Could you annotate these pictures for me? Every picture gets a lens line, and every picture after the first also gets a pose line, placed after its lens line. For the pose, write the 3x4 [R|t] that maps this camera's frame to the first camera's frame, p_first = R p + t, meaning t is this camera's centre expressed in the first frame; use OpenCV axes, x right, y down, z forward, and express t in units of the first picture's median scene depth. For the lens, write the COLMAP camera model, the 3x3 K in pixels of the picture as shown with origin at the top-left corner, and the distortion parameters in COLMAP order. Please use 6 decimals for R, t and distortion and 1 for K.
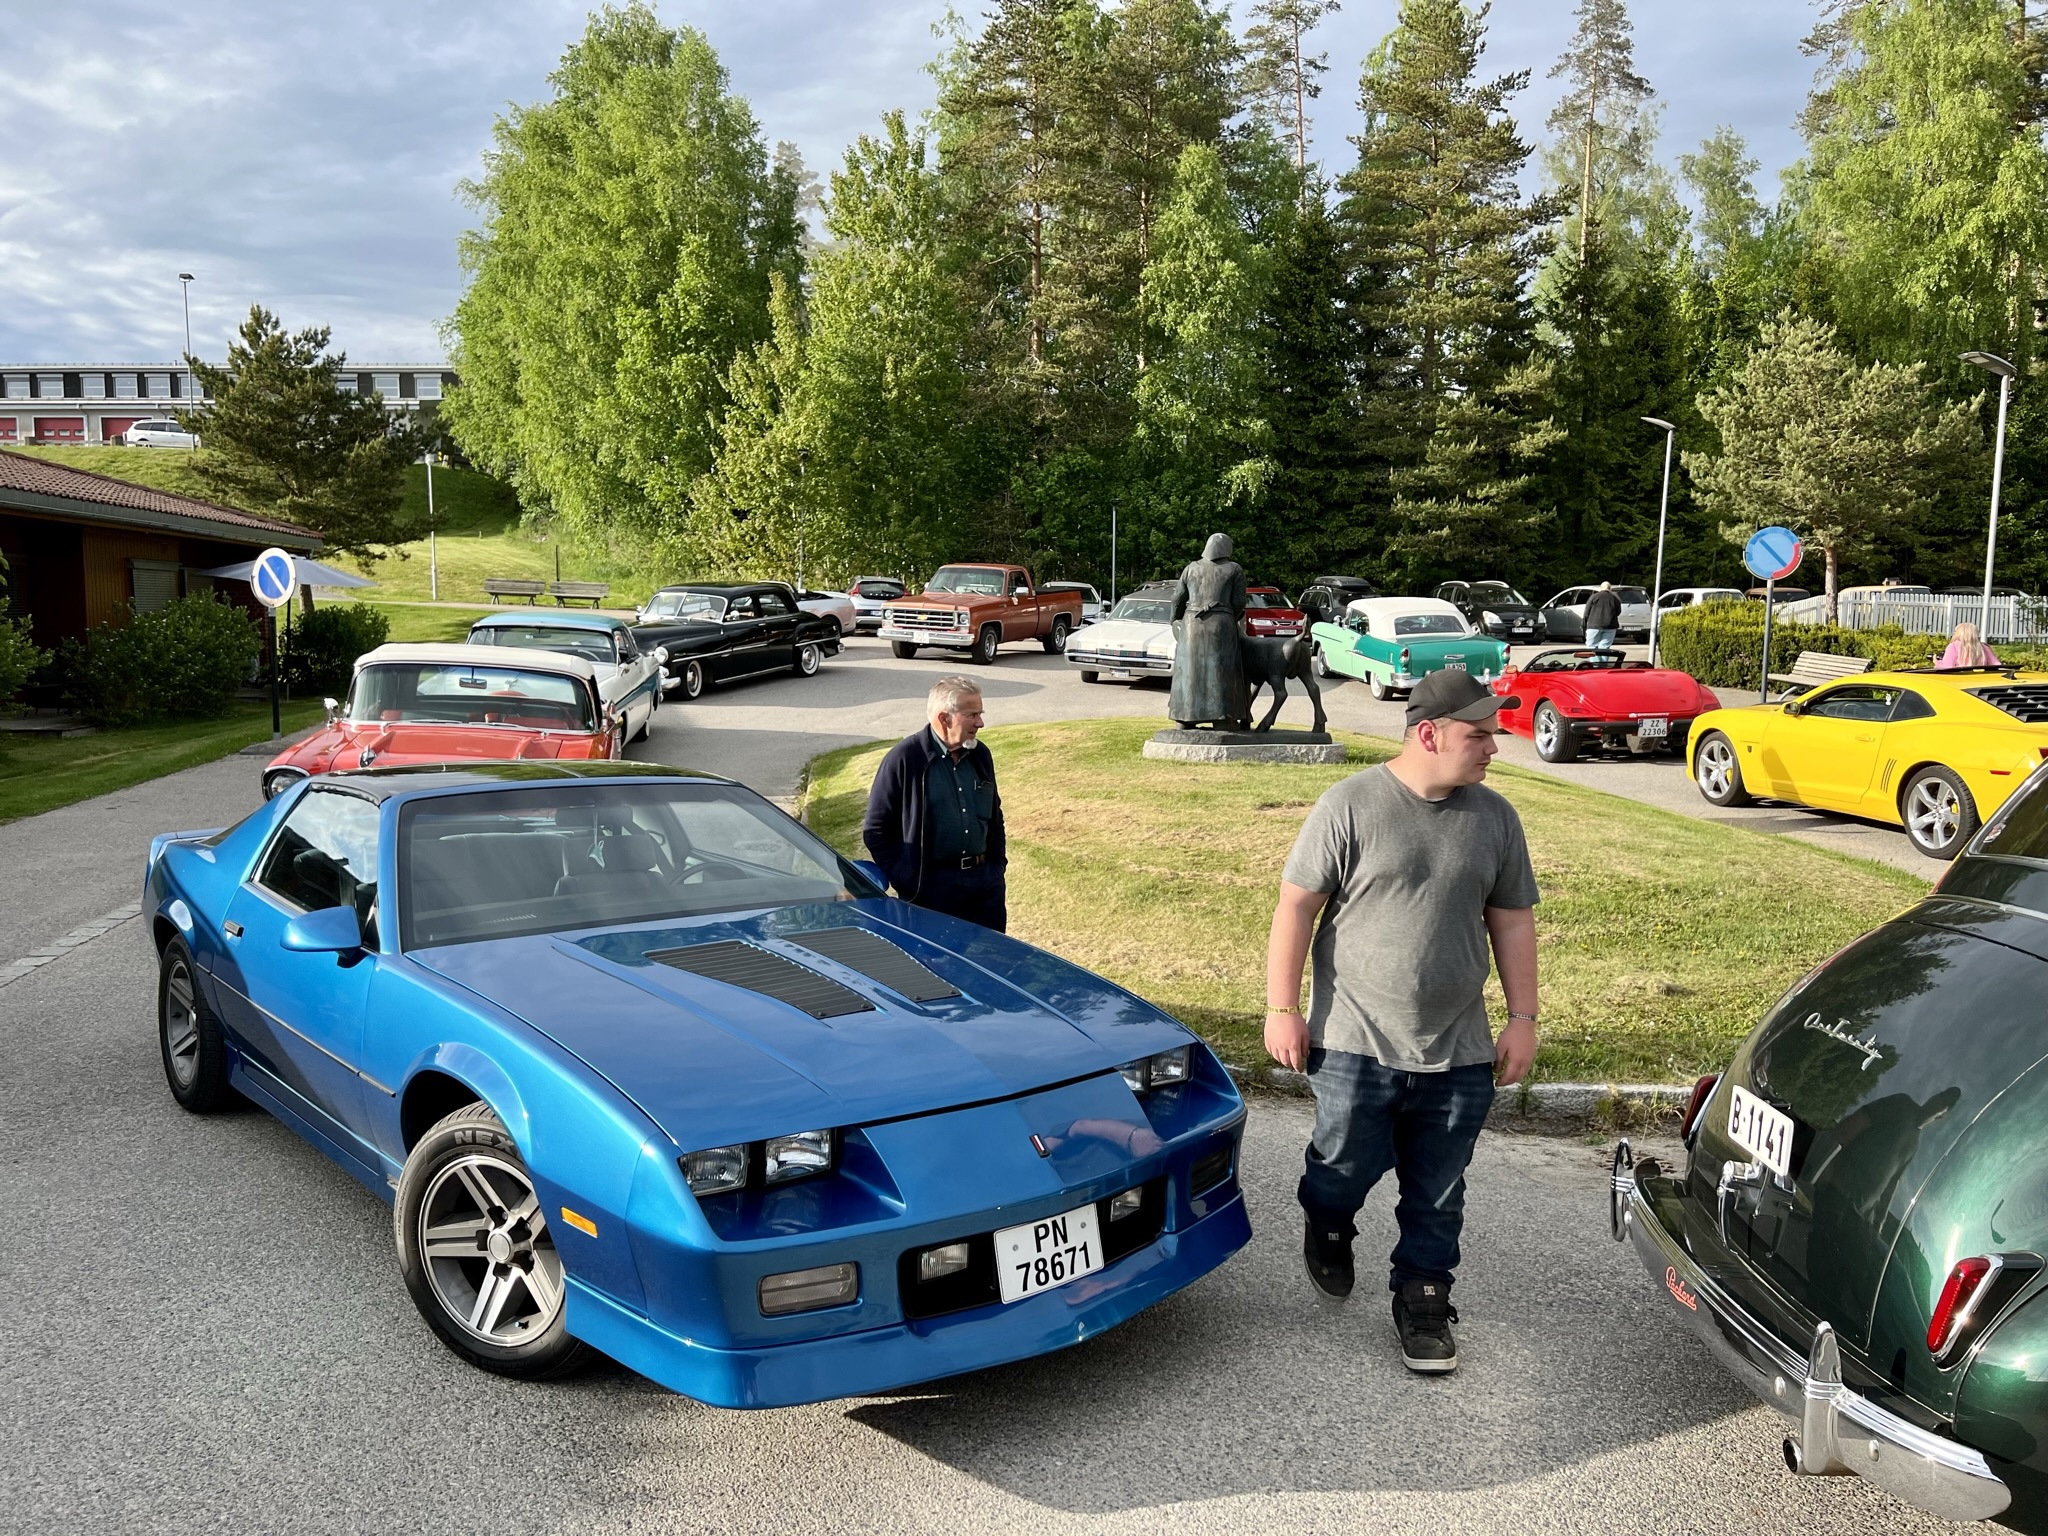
lens RADIAL K [[1566.0, 0, 1033.8], [0, 1566.0, 780.7], [0, 0, 1]] dist [0.040503, -0.028061]
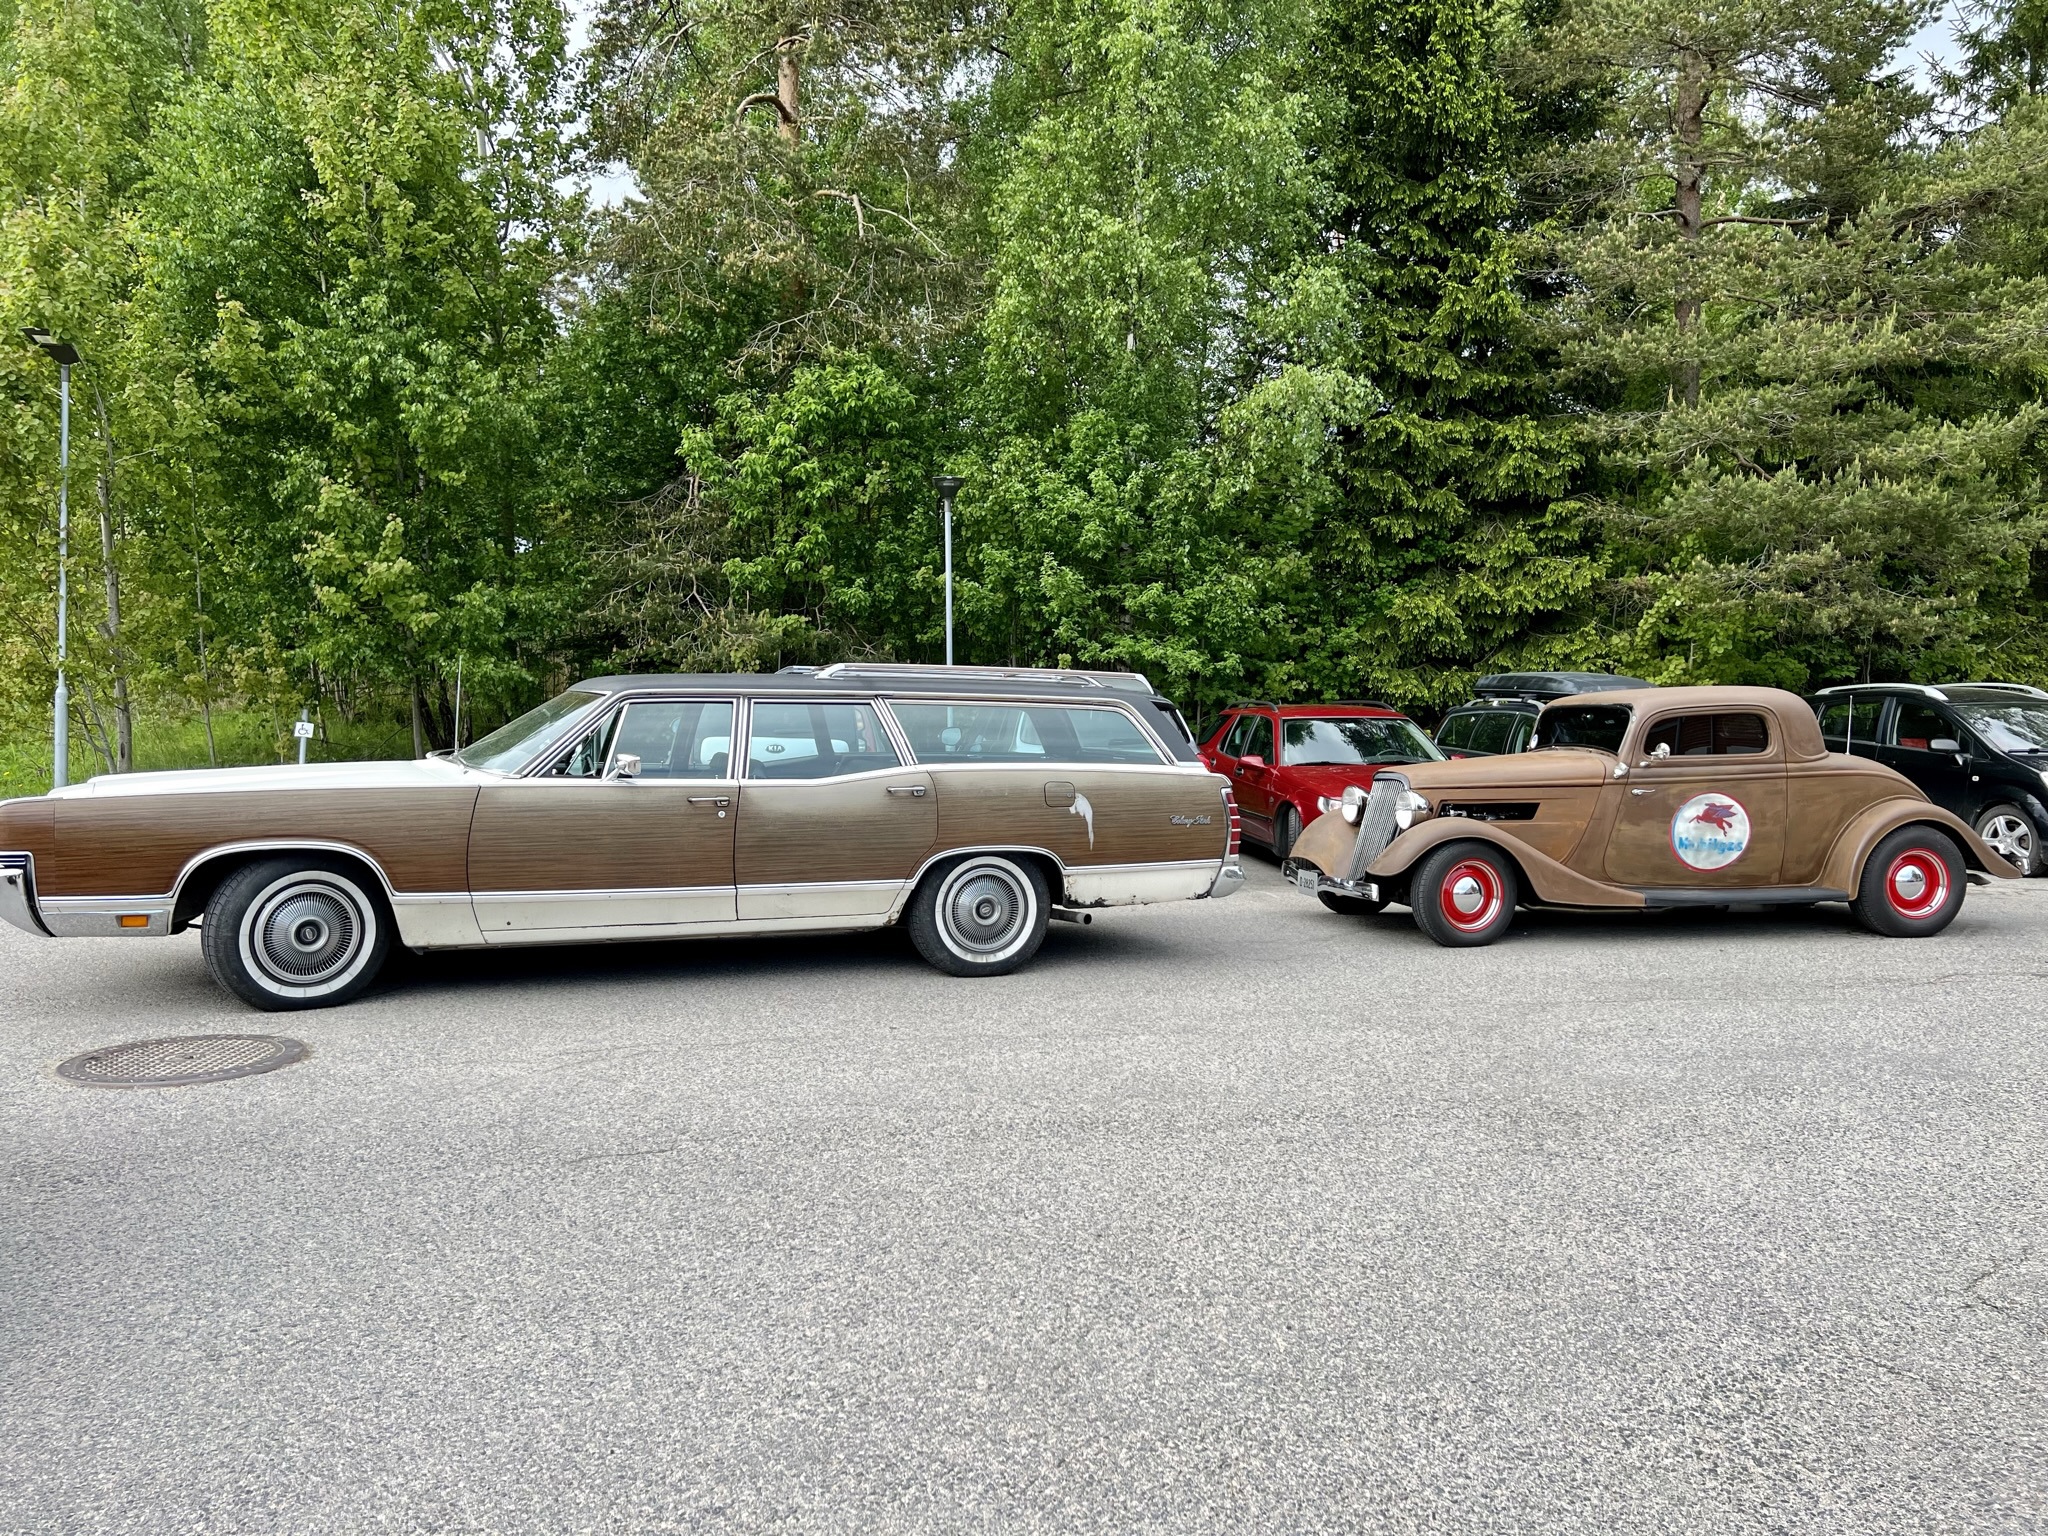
lens RADIAL K [[1566.0, 0, 1025.9], [0, 1566.0, 762.4], [0, 0, 1]] dist [0.040503, -0.028061]
pose [[0.999961, -0.005936, -0.006535, 0.070648], [0.005299, 0.995605, -0.093505, -0.071313], [0.007061, 0.093466, 0.995597, 0.599000]]
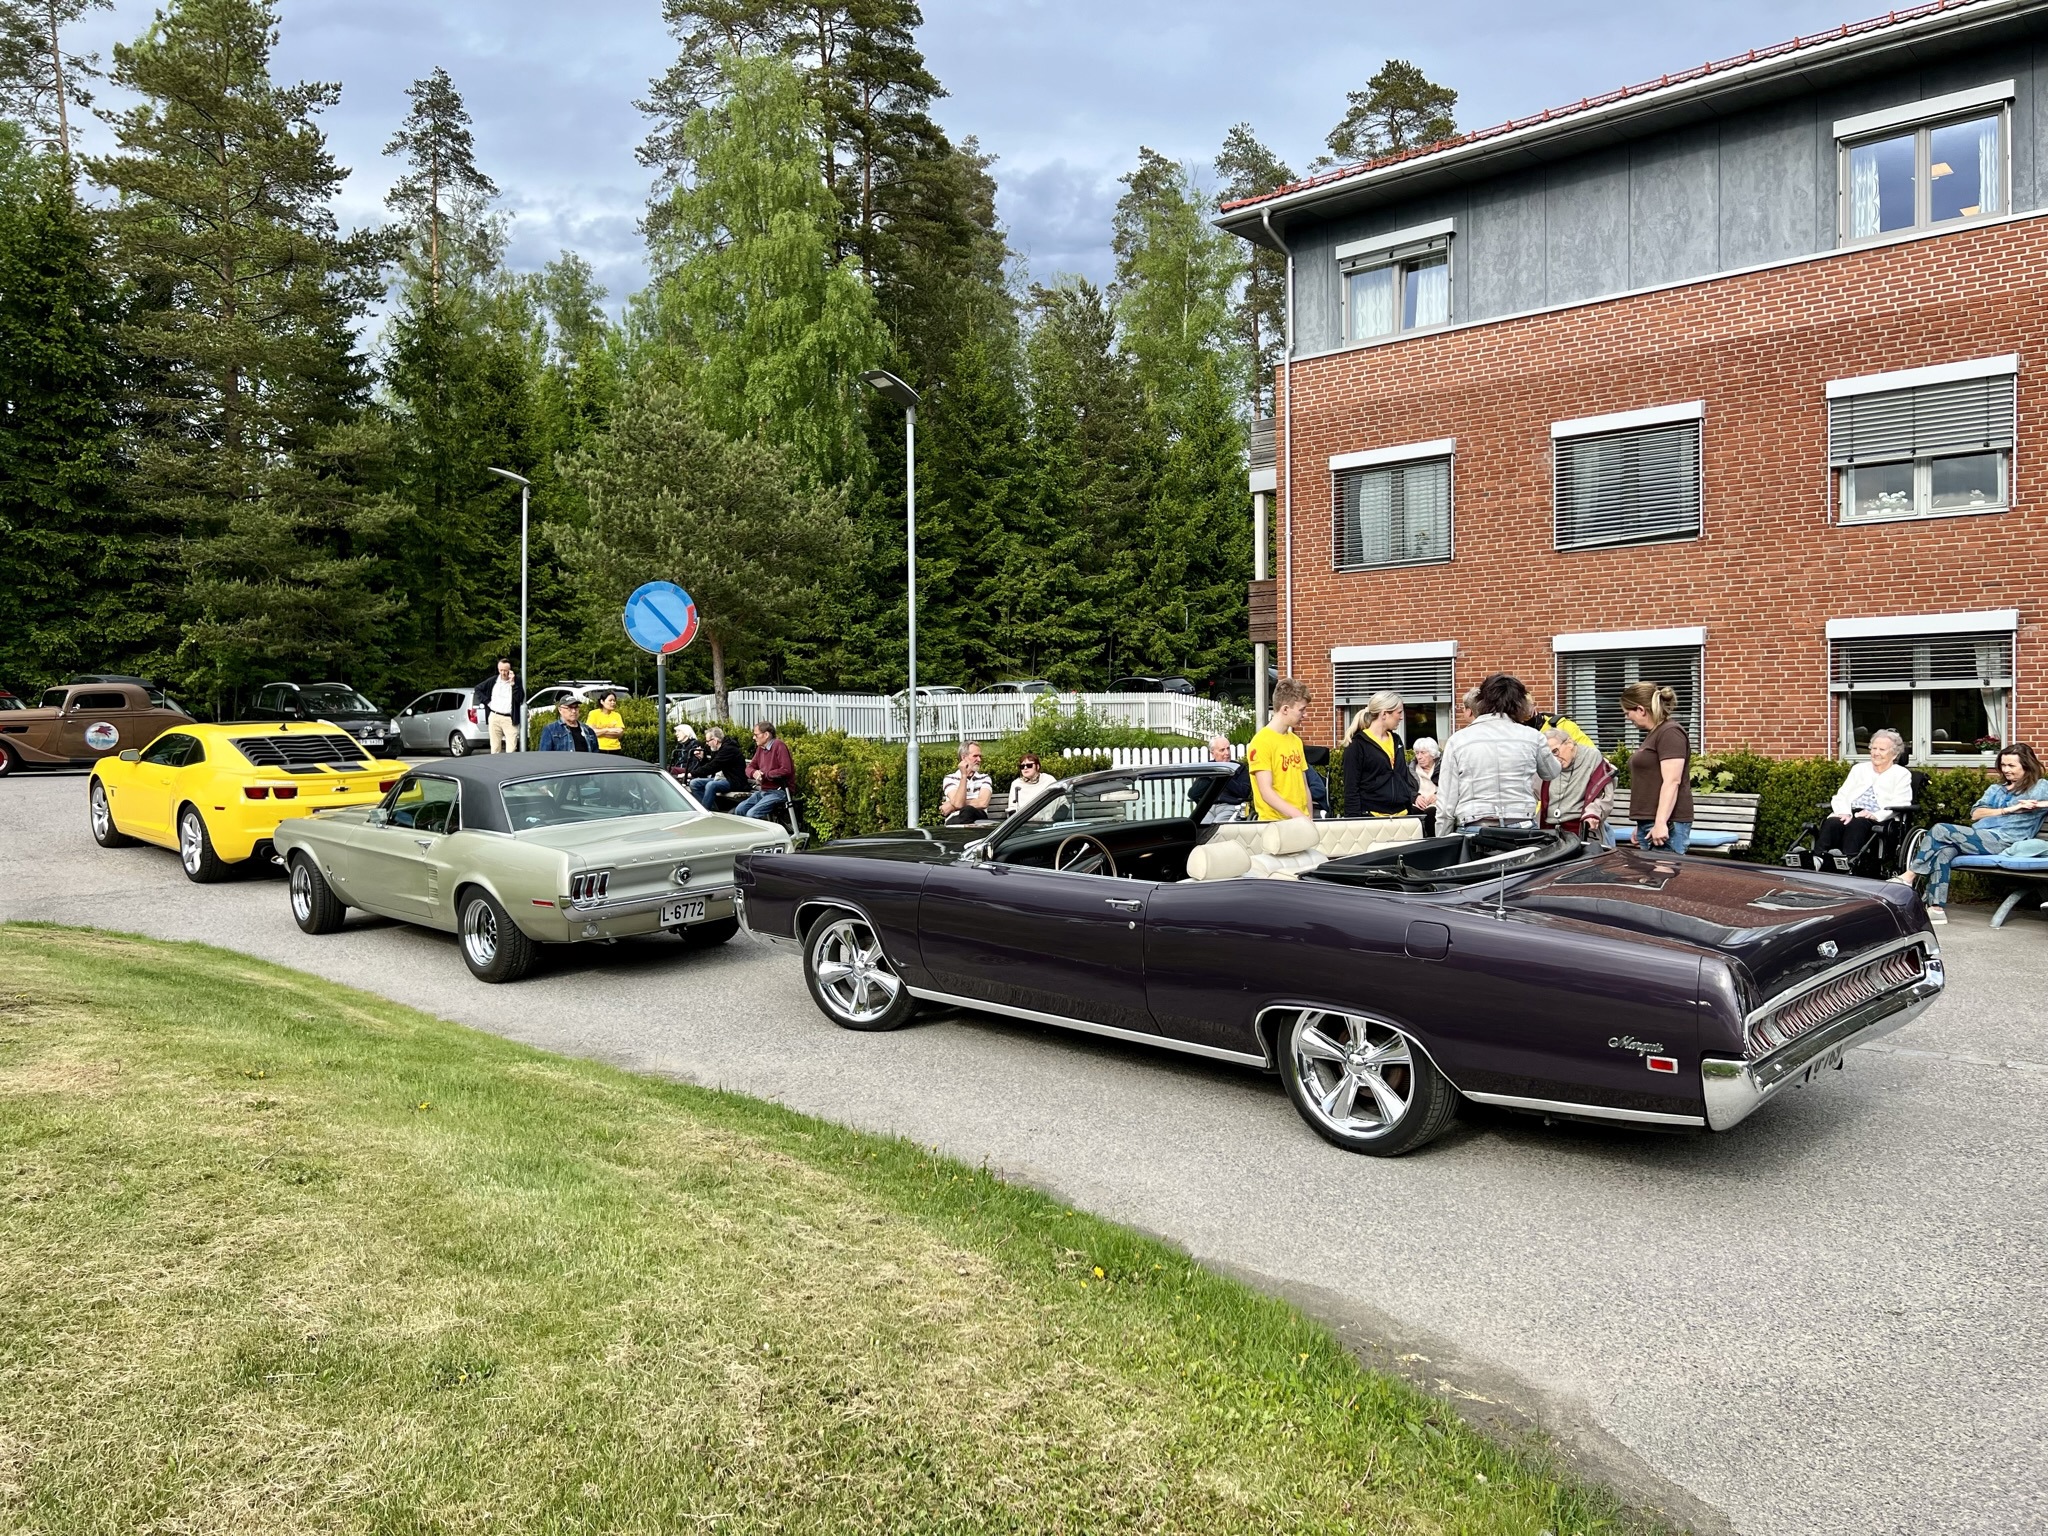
lens RADIAL K [[1566.0, 0, 1036.4], [0, 1566.0, 777.7], [0, 0, 1]] dist [0.040503, -0.028061]
pose [[0.780478, -0.035057, 0.624199, 0.064692], [0.082863, 0.995419, -0.047704, -0.010022], [-0.619667, 0.088955, 0.779808, 0.145390]]
